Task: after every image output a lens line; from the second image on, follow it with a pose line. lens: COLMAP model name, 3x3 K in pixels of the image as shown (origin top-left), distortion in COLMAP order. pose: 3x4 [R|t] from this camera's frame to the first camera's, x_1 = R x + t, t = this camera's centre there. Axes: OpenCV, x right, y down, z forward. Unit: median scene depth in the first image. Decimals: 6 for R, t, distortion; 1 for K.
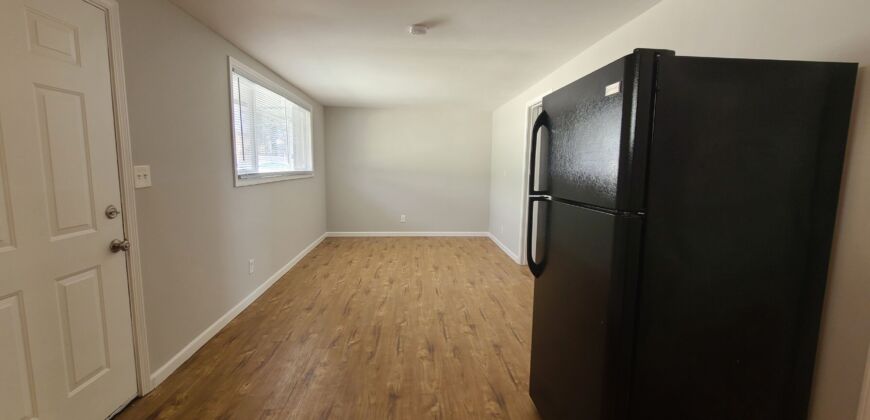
lens RADIAL K [[357.1, 0, 438.8], [0, 357.1, 207.2], [0, 0, 1]] dist [-0.000397, -0.000154]
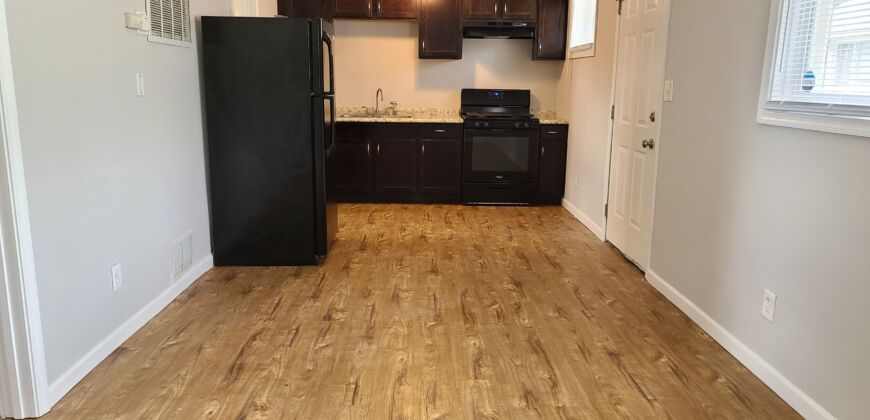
lens RADIAL K [[638.0, 0, 435.0], [0, 638.0, 210.0], [0, 0, 1]] dist [0.060980, 0.000868]
pose [[-0.998337, -0.035274, 0.045595, -0.142701], [-0.018952, 0.947805, 0.318287, -0.222860], [-0.054443, 0.316893, -0.946897, 1.918782]]
